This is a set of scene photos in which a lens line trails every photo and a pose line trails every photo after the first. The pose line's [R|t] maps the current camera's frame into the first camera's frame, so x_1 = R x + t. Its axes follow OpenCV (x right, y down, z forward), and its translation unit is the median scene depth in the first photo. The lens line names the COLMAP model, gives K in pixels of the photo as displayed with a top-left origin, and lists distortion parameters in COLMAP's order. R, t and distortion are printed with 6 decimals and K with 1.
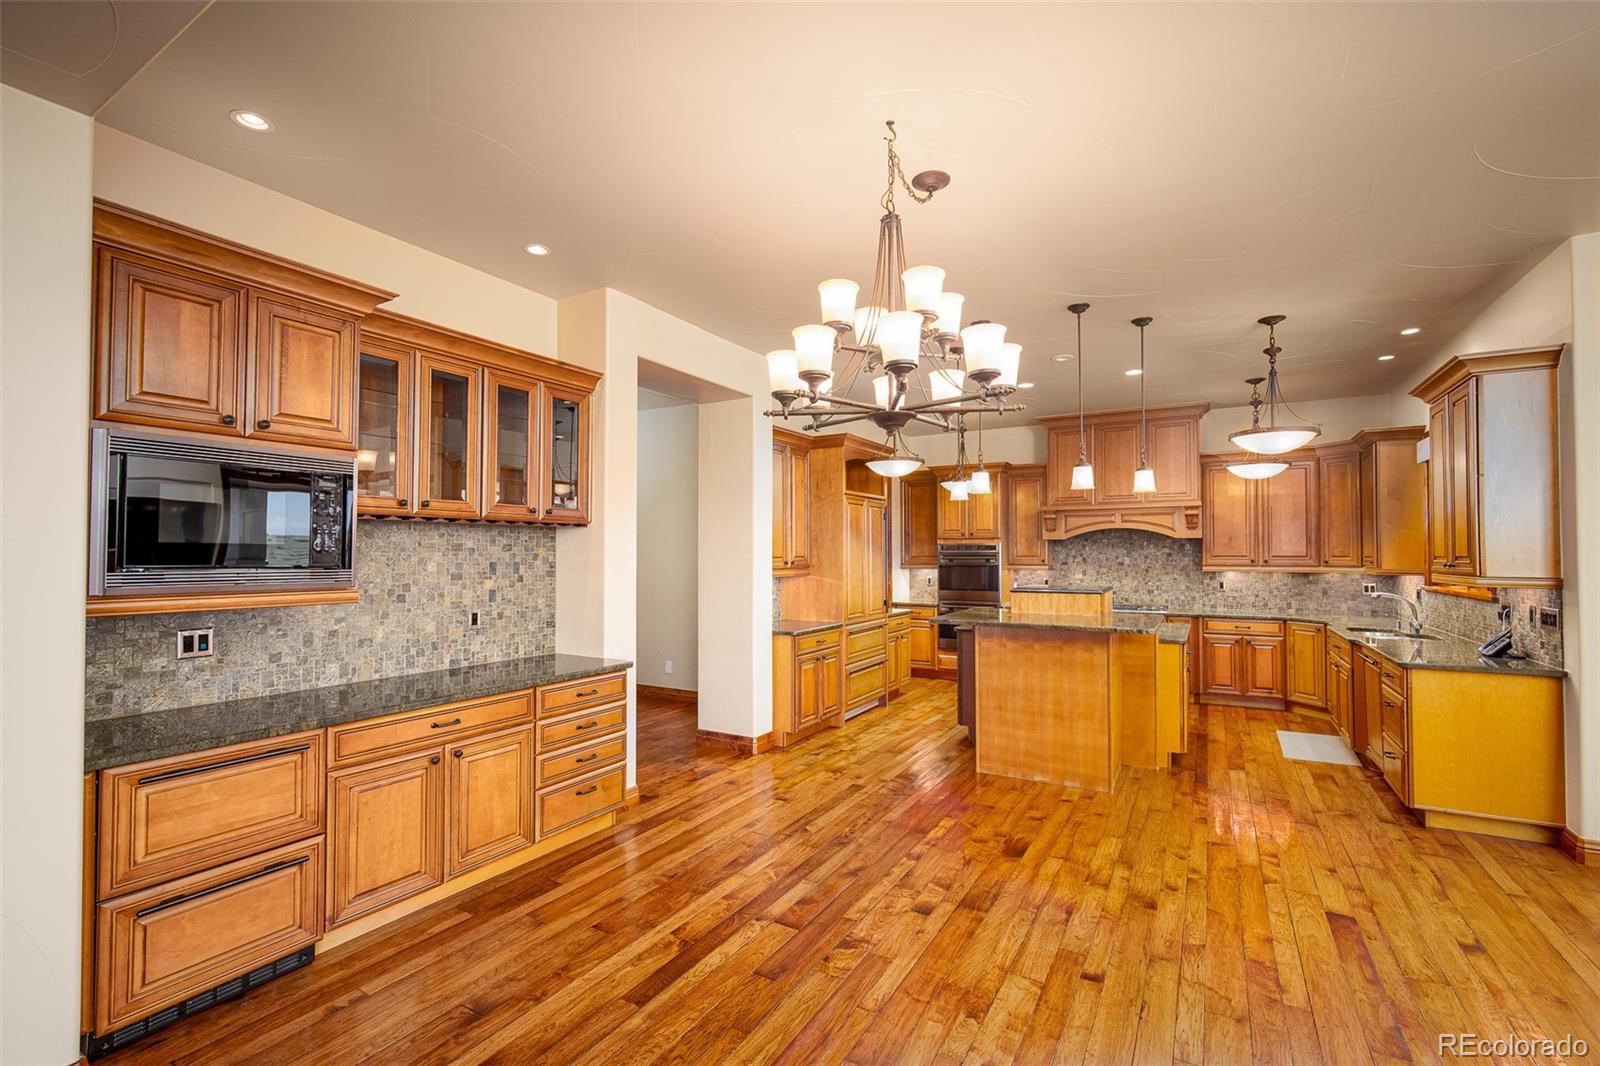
lens RADIAL K [[687.1, 0, 810.4], [0, 687.1, 541.6], [0, 0, 1]] dist [-0.012452, 0.002128]
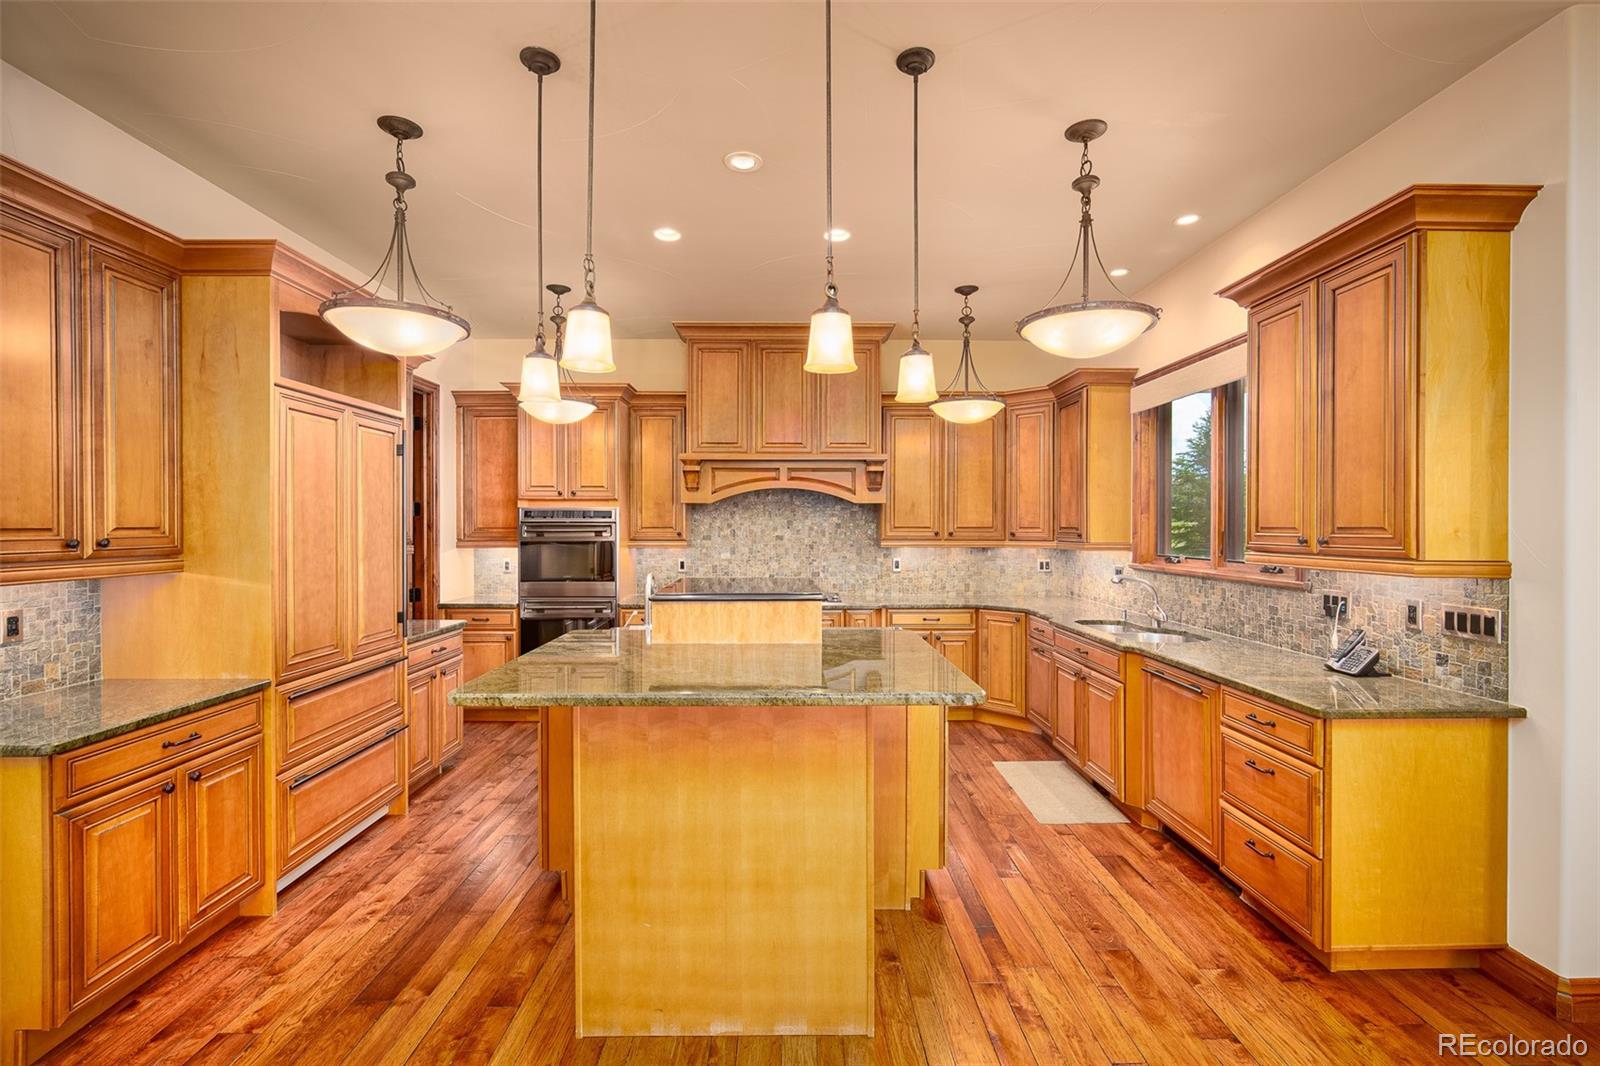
lens RADIAL K [[687.1, 0, 790.4], [0, 687.1, 529.0], [0, 0, 1]] dist [-0.012452, 0.002128]
pose [[0.862508, -0.000835, 0.506042, 0.107451], [-0.010624, 0.999748, 0.019757, 0.009796], [-0.505932, -0.022417, 0.862282, 0.433566]]
